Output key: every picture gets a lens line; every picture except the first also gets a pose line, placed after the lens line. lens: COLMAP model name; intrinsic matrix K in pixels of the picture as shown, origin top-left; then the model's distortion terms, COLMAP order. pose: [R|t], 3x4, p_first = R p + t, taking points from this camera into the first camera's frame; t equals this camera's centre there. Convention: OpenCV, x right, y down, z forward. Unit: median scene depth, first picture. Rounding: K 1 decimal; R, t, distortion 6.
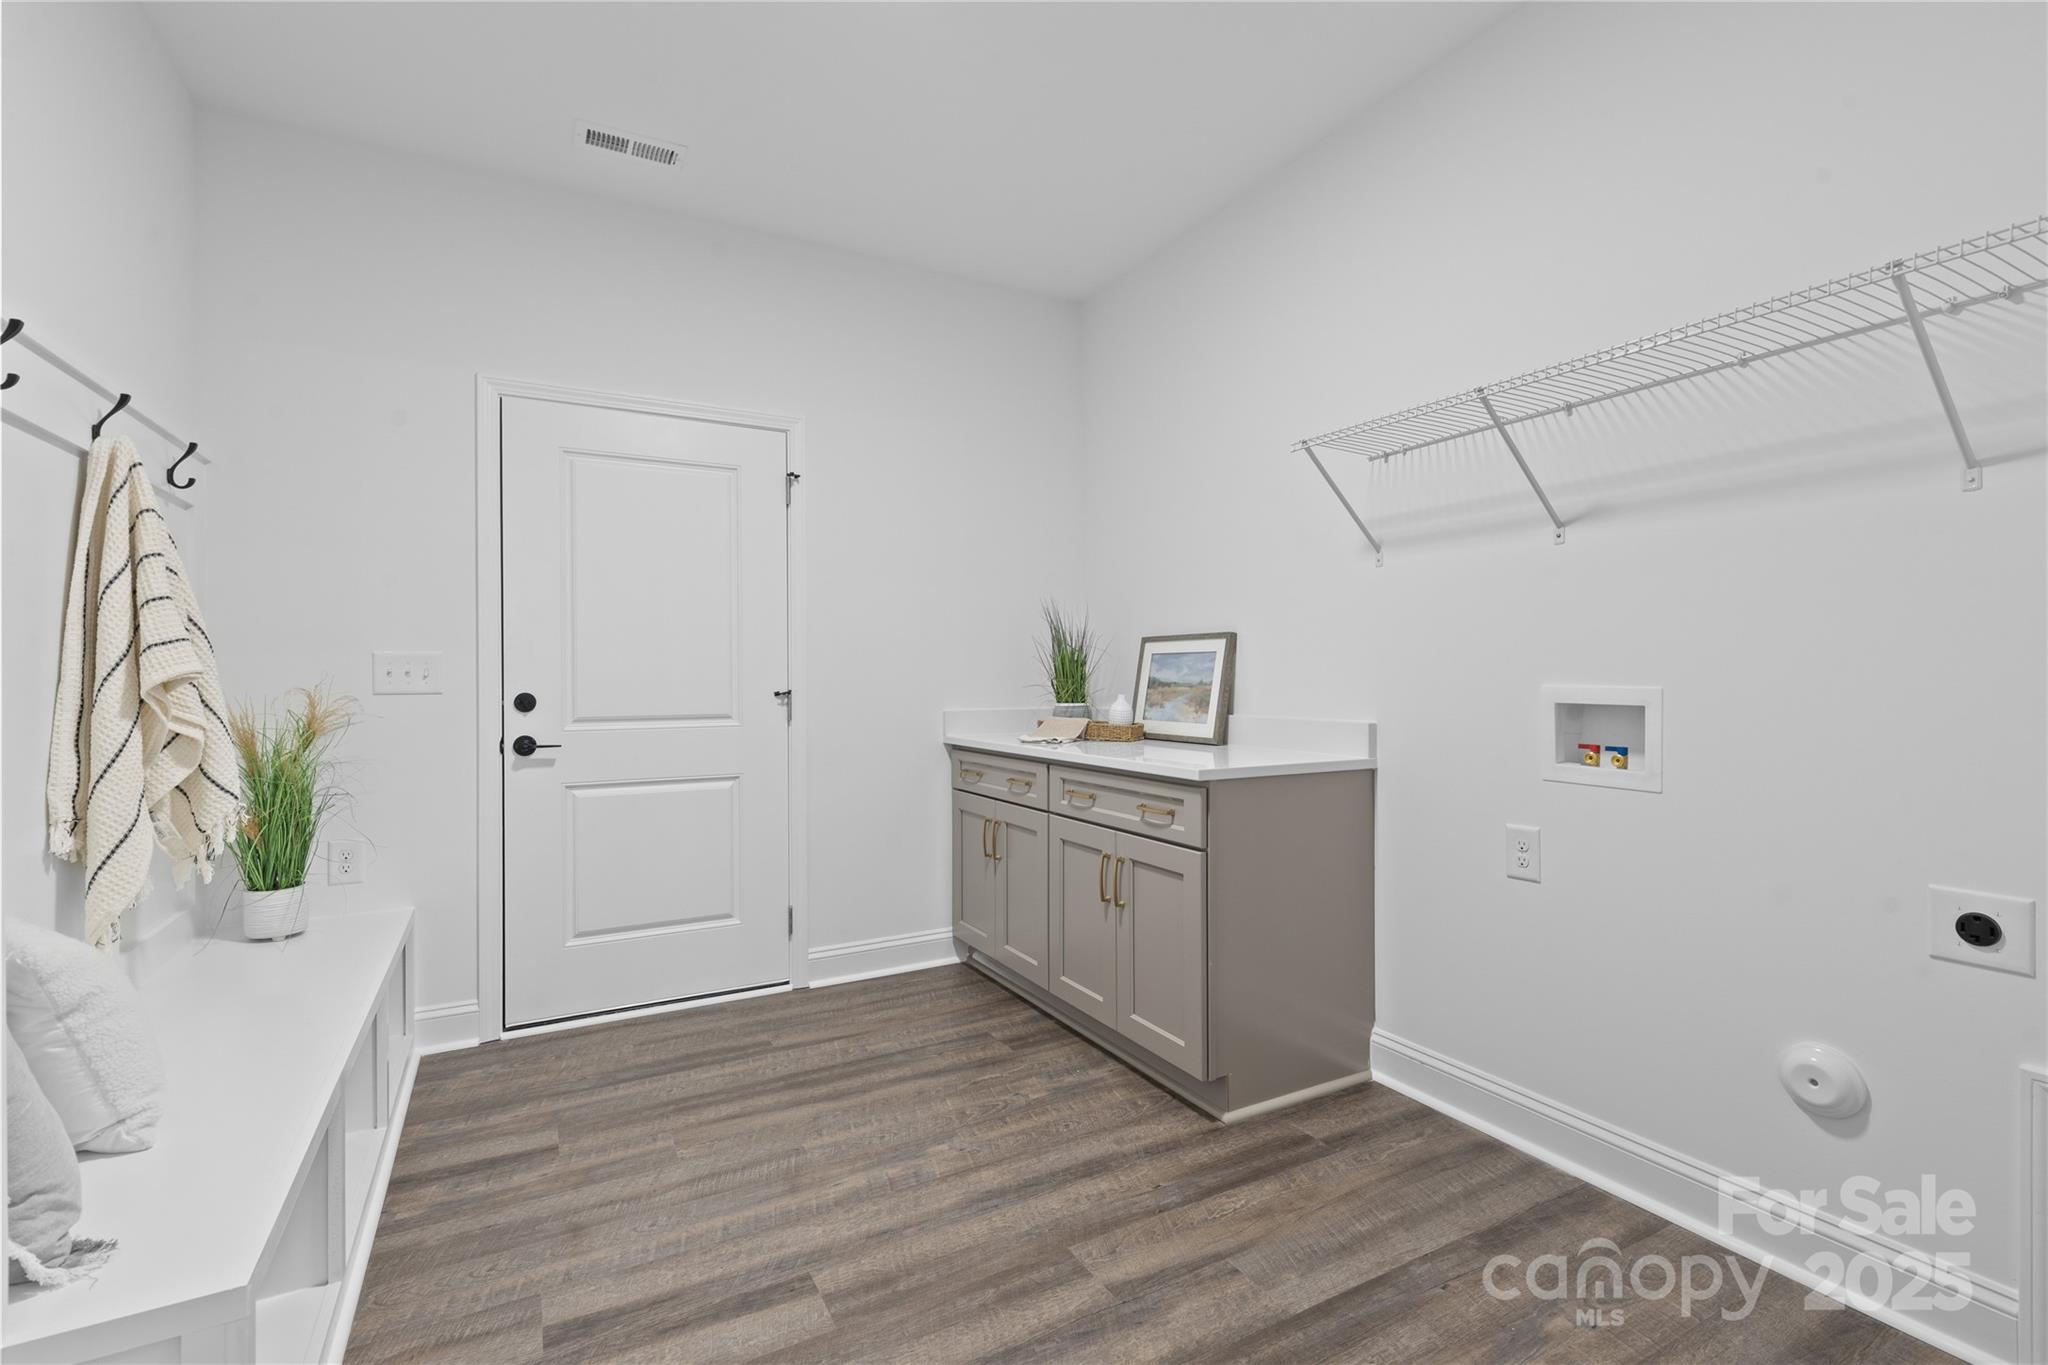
lens RADIAL K [[913.9, 0, 1020.1], [0, 913.9, 682.0], [0, 0, 1]] dist [0.004547, 0.000958]
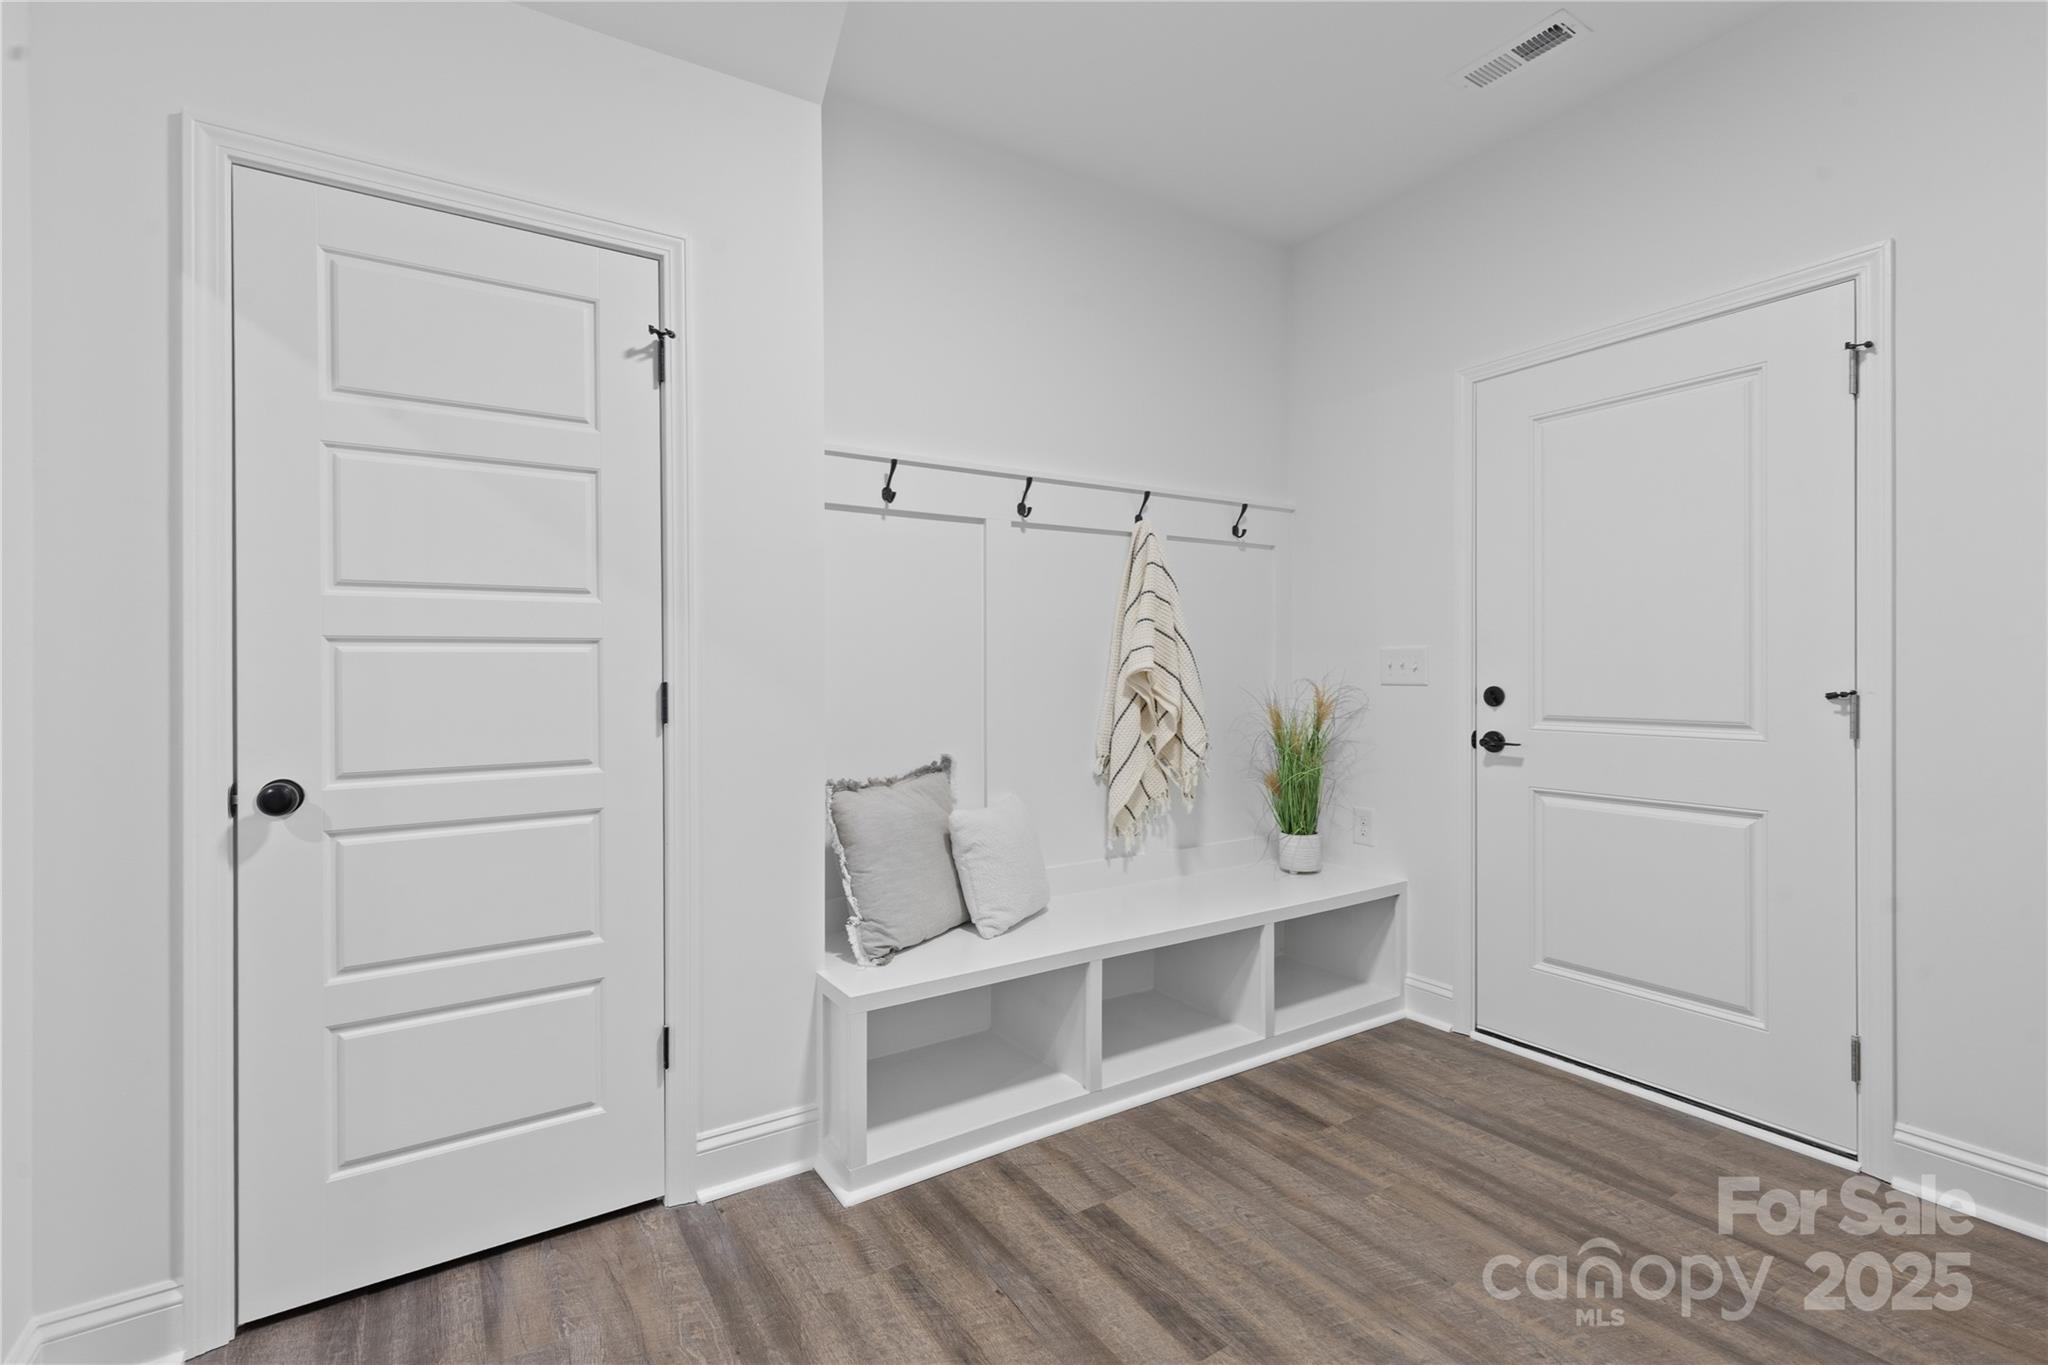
lens RADIAL K [[923.2, 0, 1020.7], [0, 923.2, 672.5], [0, 0, 1]] dist [0.005422, 0.000764]
pose [[0.076229, 0.004519, -0.997080, 0.442267], [-0.002281, 0.999988, 0.004358, -0.006200], [0.997088, 0.001942, 0.076239, 0.502518]]
